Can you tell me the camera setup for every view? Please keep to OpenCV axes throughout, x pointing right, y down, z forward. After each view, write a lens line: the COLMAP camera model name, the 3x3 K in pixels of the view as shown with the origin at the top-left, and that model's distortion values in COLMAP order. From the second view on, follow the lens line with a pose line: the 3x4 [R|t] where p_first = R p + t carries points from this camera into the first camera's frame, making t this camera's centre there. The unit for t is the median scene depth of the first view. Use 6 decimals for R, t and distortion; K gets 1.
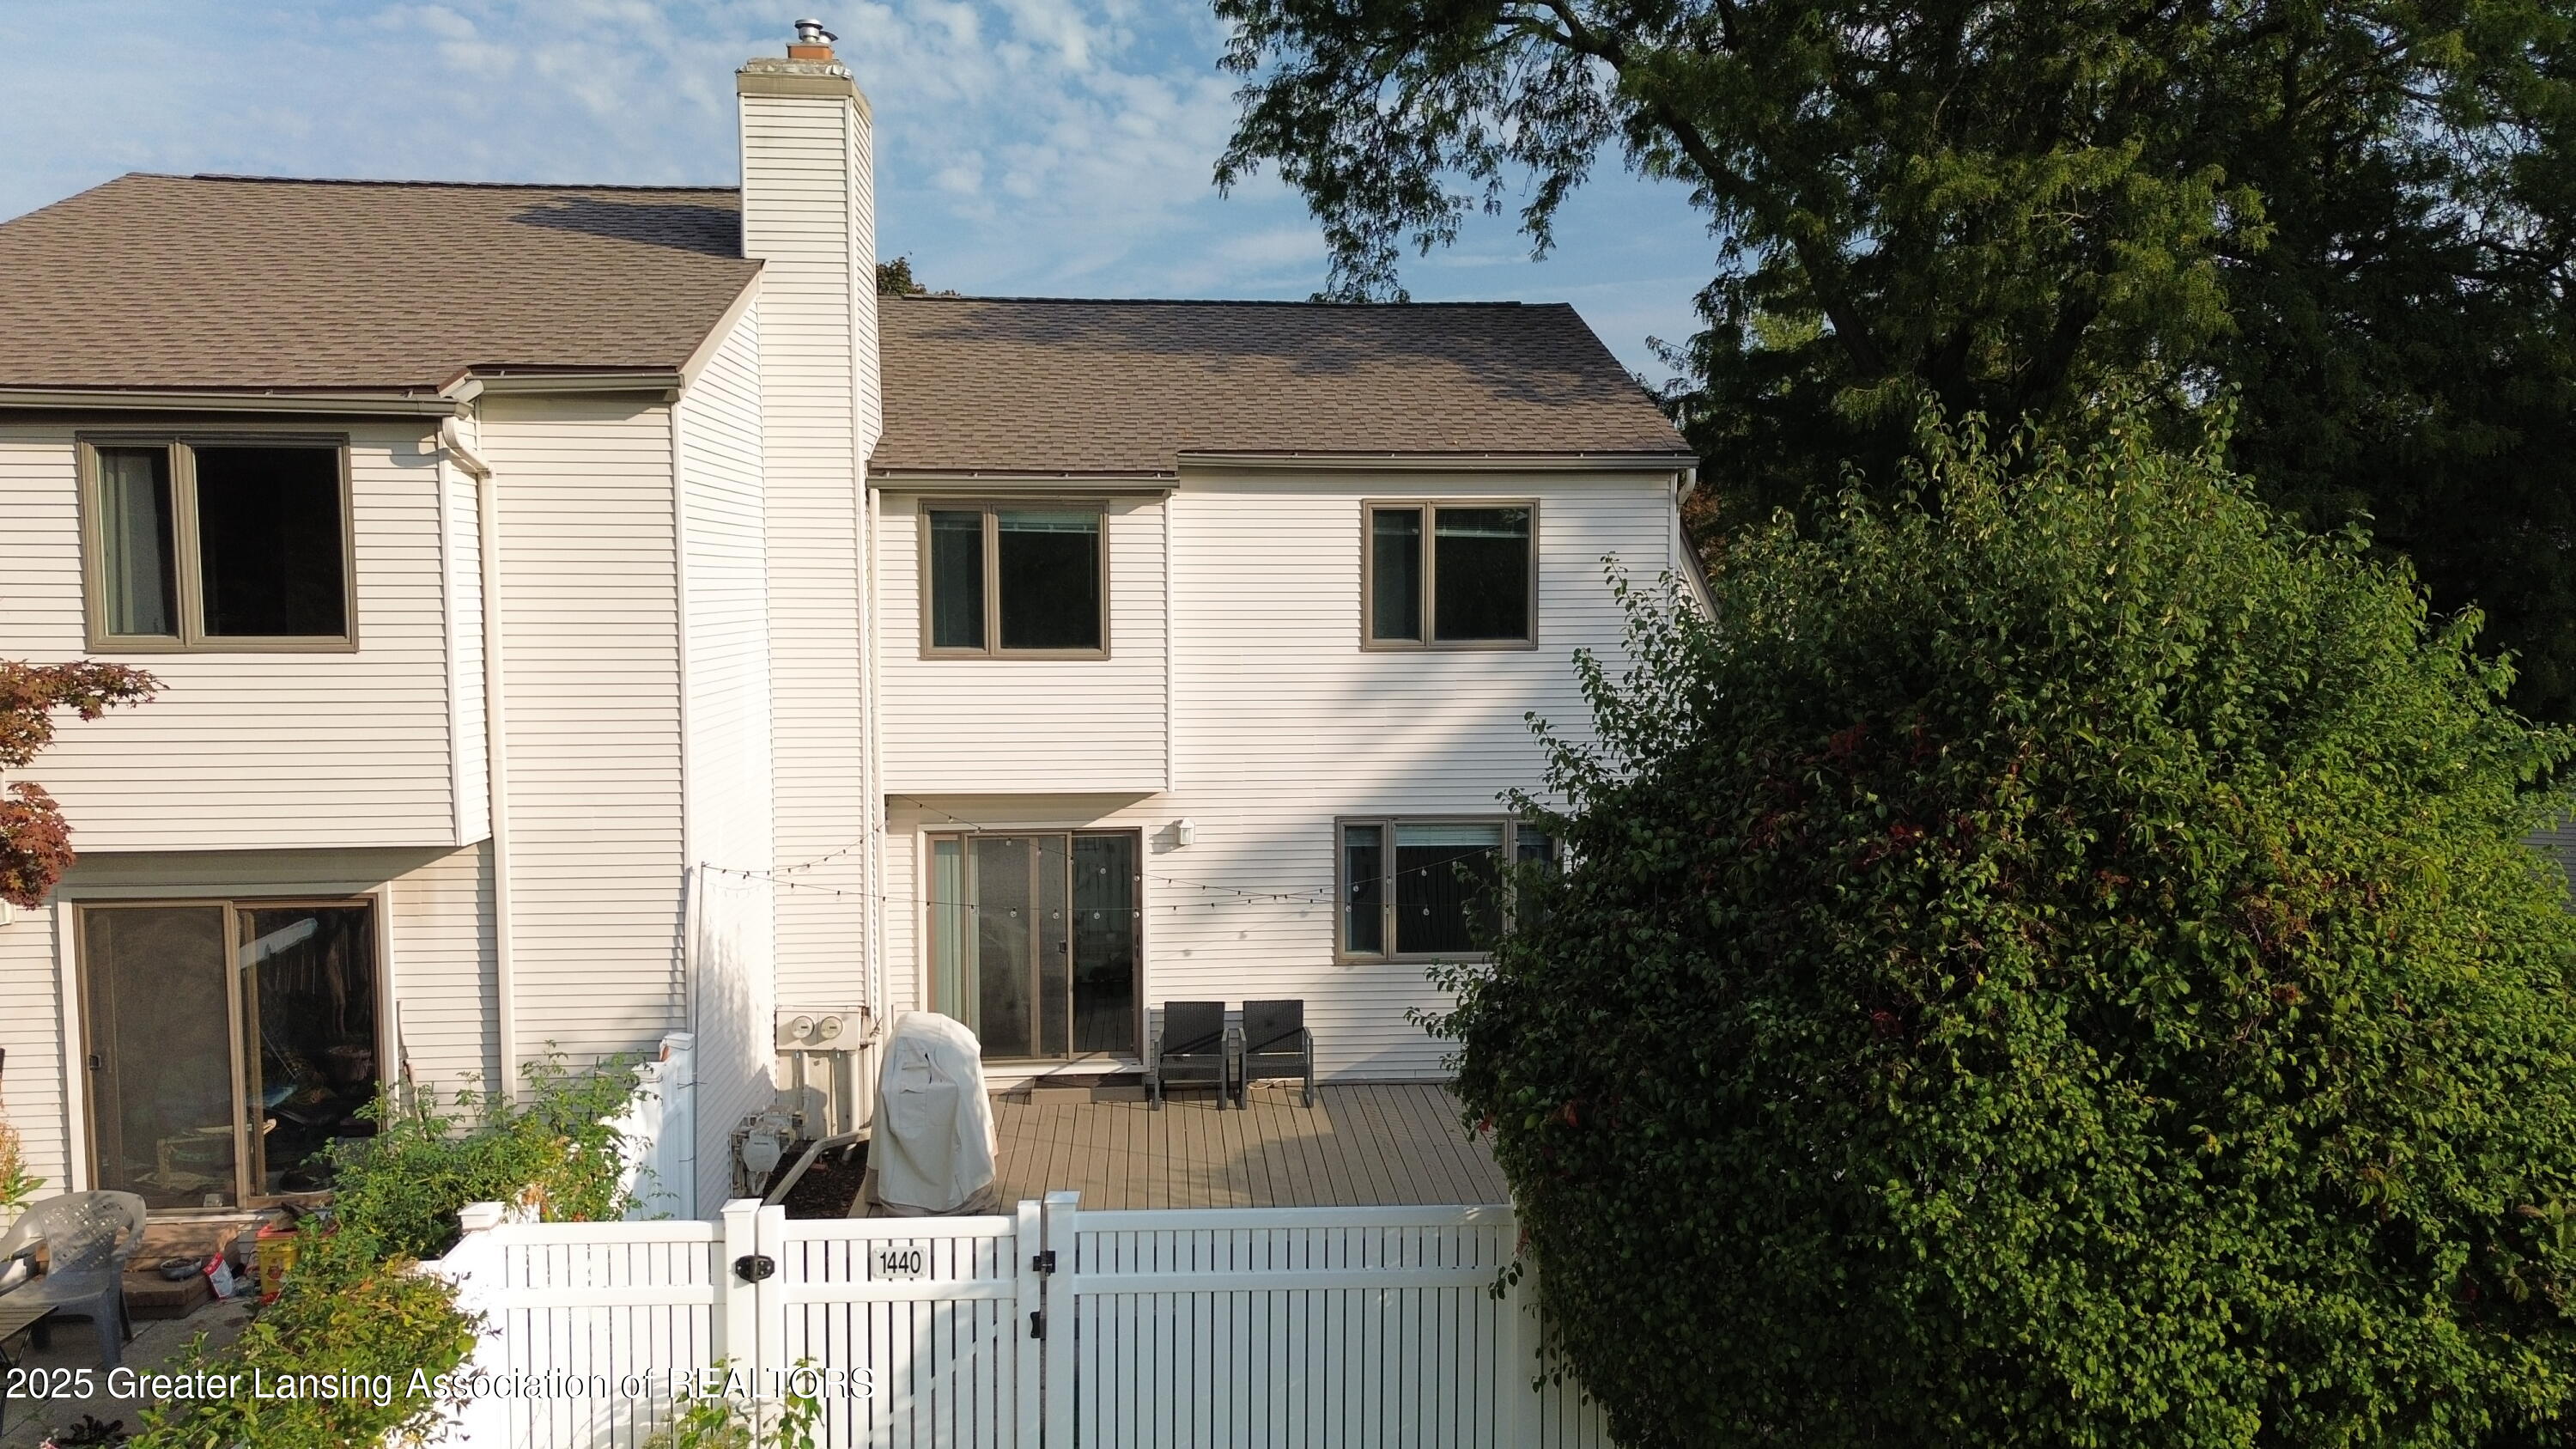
lens RADIAL K [[1808.8, 0, 1280.8], [0, 1808.8, 719.1], [0, 0, 1]] dist [0.048199, -0.032837]
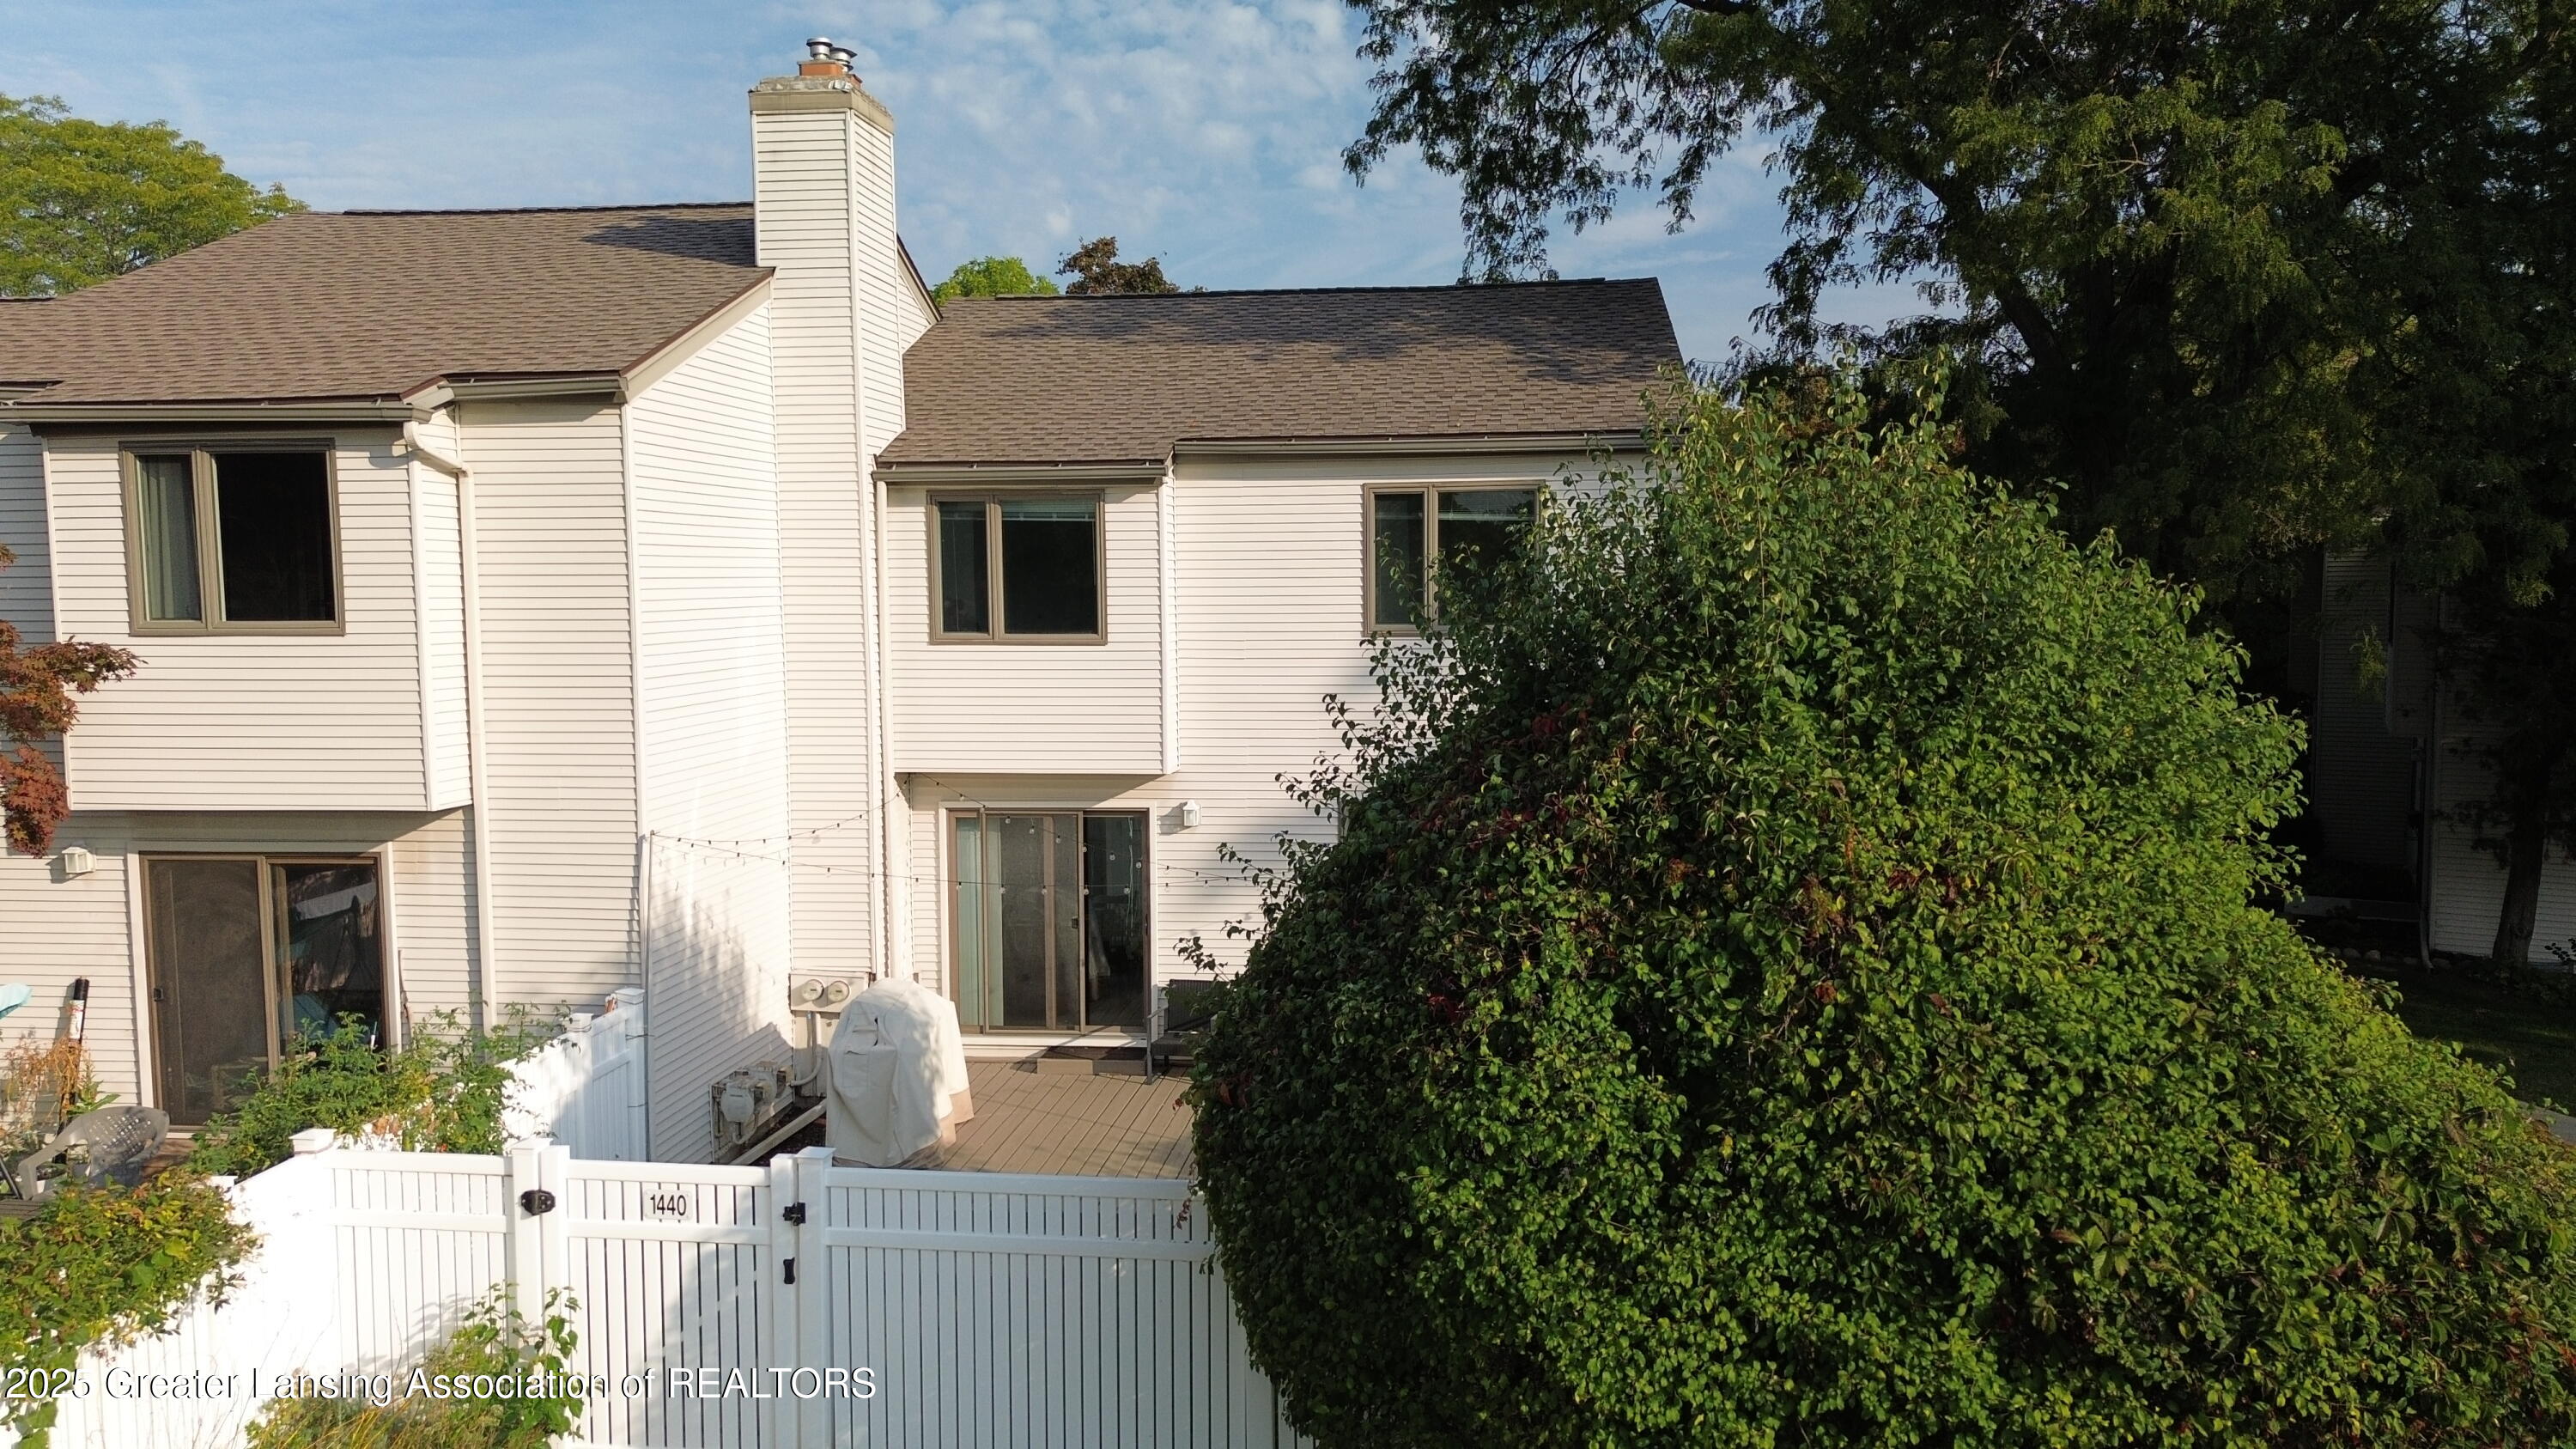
lens RADIAL K [[1808.8, 0, 1287.3], [0, 1808.8, 716.5], [0, 0, 1]] dist [0.048199, -0.032837]
pose [[0.981683, 0.008297, -0.190342, 0.257921], [-0.007453, 0.999959, 0.005152, 0.002873], [0.190377, -0.003639, 0.981704, 0.014568]]
